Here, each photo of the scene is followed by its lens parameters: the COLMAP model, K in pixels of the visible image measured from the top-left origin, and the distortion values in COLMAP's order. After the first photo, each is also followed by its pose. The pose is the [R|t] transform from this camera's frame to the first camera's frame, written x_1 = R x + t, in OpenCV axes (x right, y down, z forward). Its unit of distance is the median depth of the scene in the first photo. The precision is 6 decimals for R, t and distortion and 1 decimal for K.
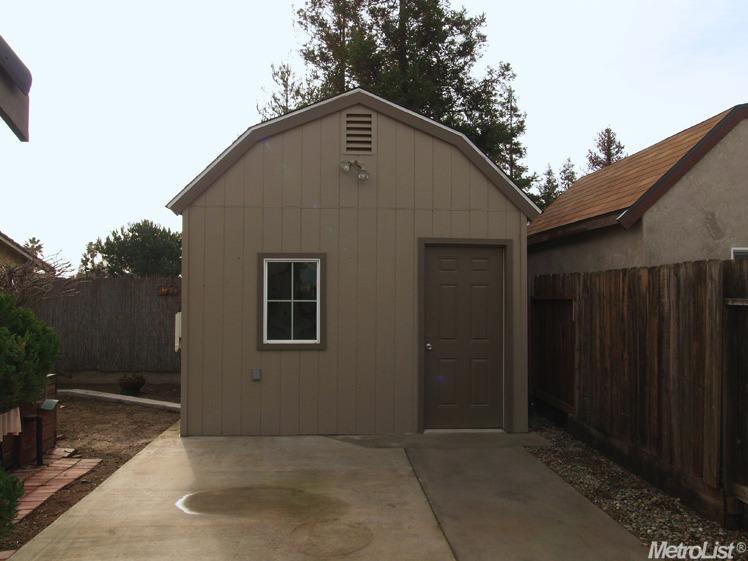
lens RADIAL K [[559.2, 0, 370.5], [0, 559.2, 279.8], [0, 0, 1]] dist [-0.002329, -0.001550]
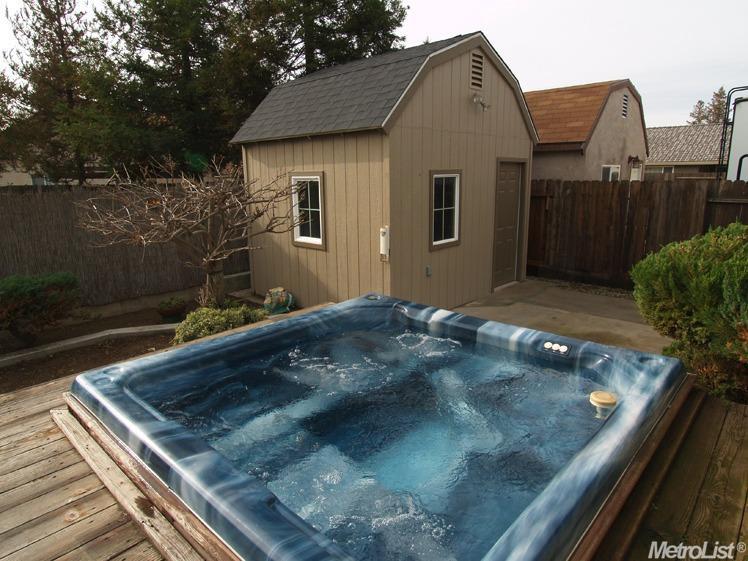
lens RADIAL K [[473.4, 0, 373.8], [0, 473.4, 281.8], [0, 0, 1]] dist [-0.028549, 0.004197]
pose [[0.724882, -0.172245, 0.666991, -0.977890], [0.003555, 0.969158, 0.246413, -0.065083], [-0.688863, -0.176250, 0.703138, 0.333448]]
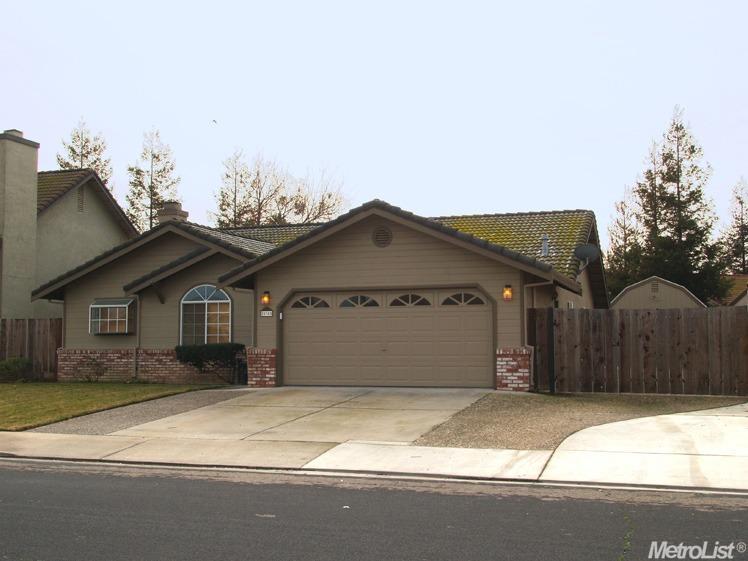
lens RADIAL K [[905.3, 0, 373.9], [0, 905.3, 278.7], [0, 0, 1]] dist [-0.019979, 0.000000]
pose [[0.923001, -0.036391, -0.383072, 0.555221], [0.018535, 0.998567, -0.050202, -0.053109], [0.384350, 0.039237, 0.922353, -5.220863]]
